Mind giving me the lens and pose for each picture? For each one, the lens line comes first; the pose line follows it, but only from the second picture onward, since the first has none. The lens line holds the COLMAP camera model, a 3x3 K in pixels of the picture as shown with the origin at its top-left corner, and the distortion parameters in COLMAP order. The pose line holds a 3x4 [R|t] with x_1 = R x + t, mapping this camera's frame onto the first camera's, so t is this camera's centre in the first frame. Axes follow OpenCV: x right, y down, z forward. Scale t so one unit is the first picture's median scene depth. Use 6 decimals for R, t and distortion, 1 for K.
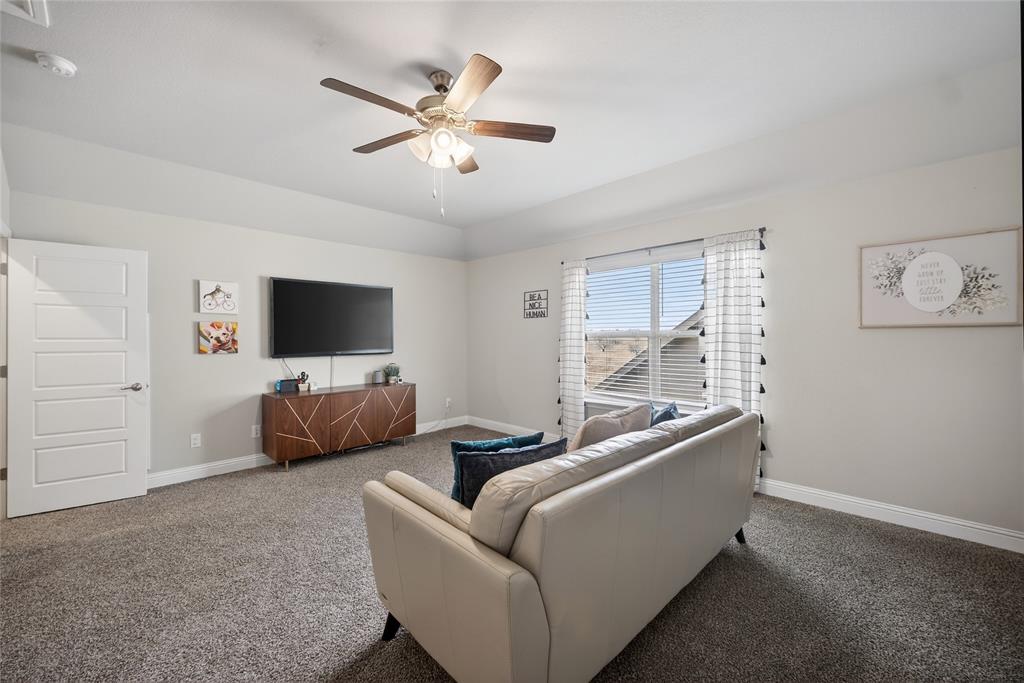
lens RADIAL K [[401.8, 0, 501.0], [0, 401.8, 339.1], [0, 0, 1]] dist [-0.000719, -0.000051]
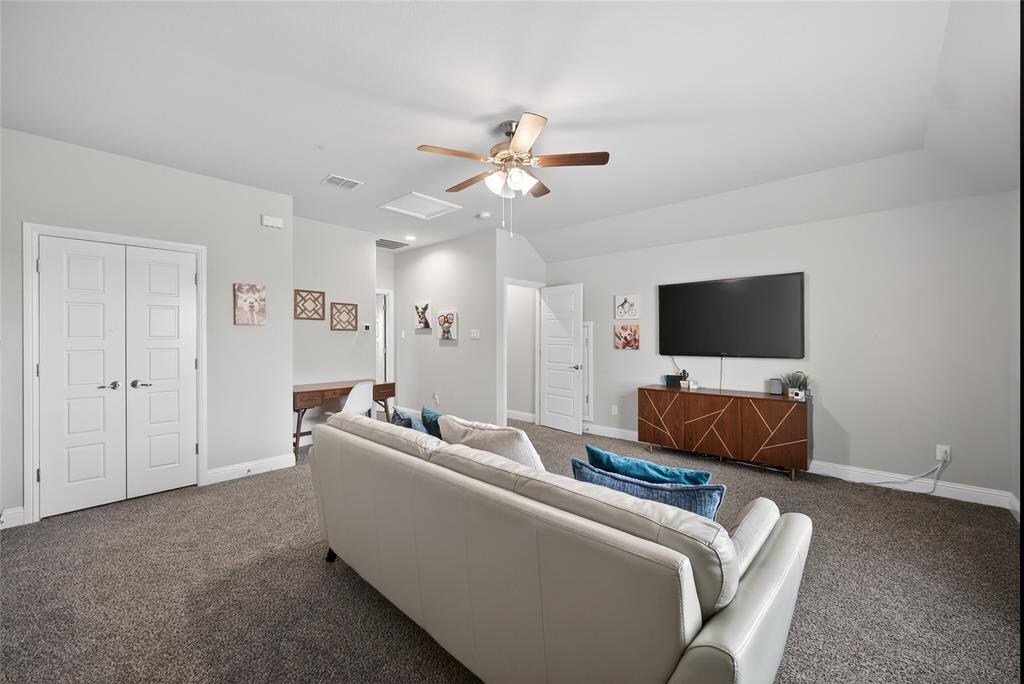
lens RADIAL K [[401.8, 0, 501.0], [0, 401.8, 339.6], [0, 0, 1]] dist [-0.000719, -0.000051]
pose [[0.045136, 0.011825, -0.998911, 0.594749], [-0.002896, 0.999927, 0.011706, -0.009701], [0.998977, 0.002364, 0.045167, 0.510511]]
